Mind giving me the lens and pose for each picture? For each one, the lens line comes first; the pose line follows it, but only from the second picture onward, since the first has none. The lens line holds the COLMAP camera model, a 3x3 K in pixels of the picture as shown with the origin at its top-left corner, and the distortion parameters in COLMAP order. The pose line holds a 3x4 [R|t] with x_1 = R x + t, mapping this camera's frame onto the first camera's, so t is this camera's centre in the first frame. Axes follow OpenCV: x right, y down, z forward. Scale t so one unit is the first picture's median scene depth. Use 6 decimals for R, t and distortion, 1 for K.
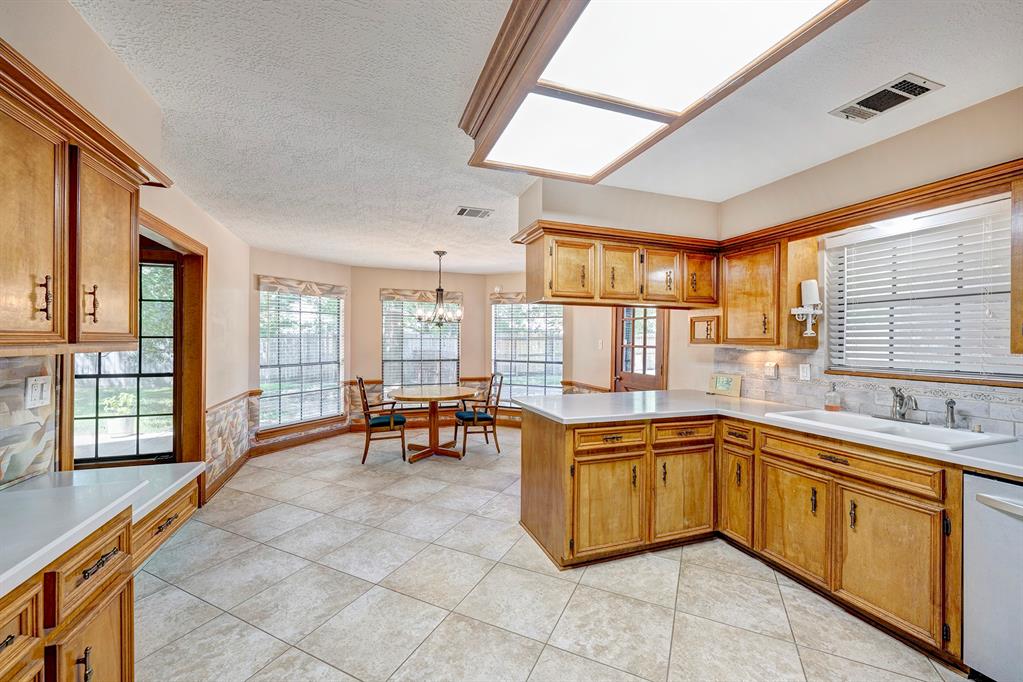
lens RADIAL K [[417.5, 0, 518.5], [0, 417.5, 342.9], [0, 0, 1]] dist [0.012098, 0.000182]
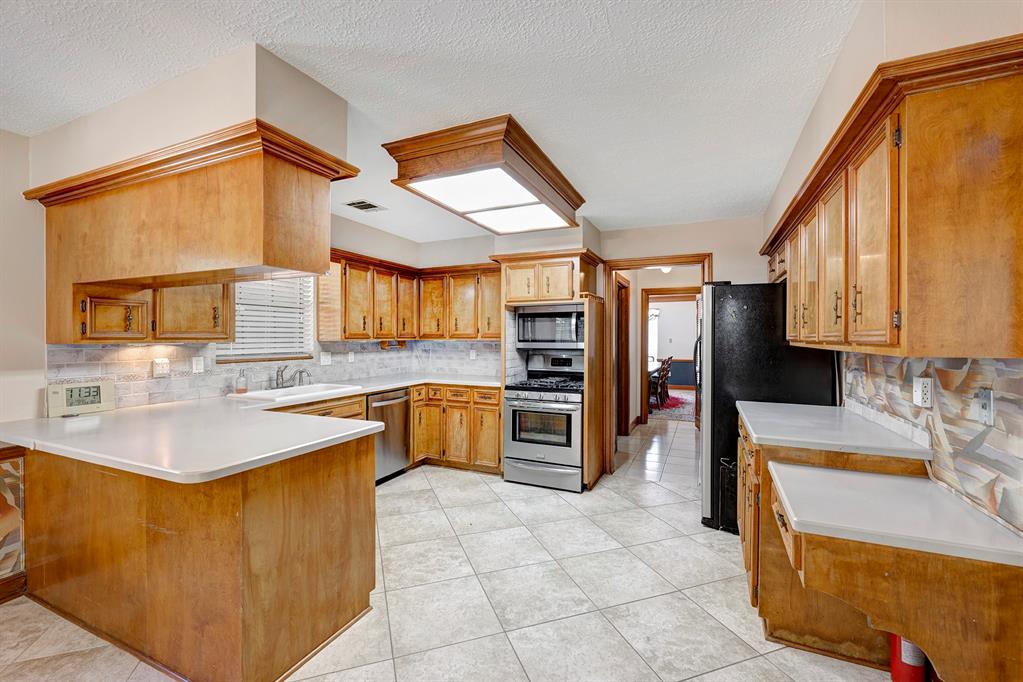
lens RADIAL K [[417.5, 0, 519.2], [0, 417.5, 337.8], [0, 0, 1]] dist [0.012098, 0.000182]
pose [[-0.715614, -0.011973, 0.698394, -0.681542], [-0.005820, 0.999921, 0.011179, -0.014161], [-0.698472, 0.003935, -0.715626, 1.362238]]
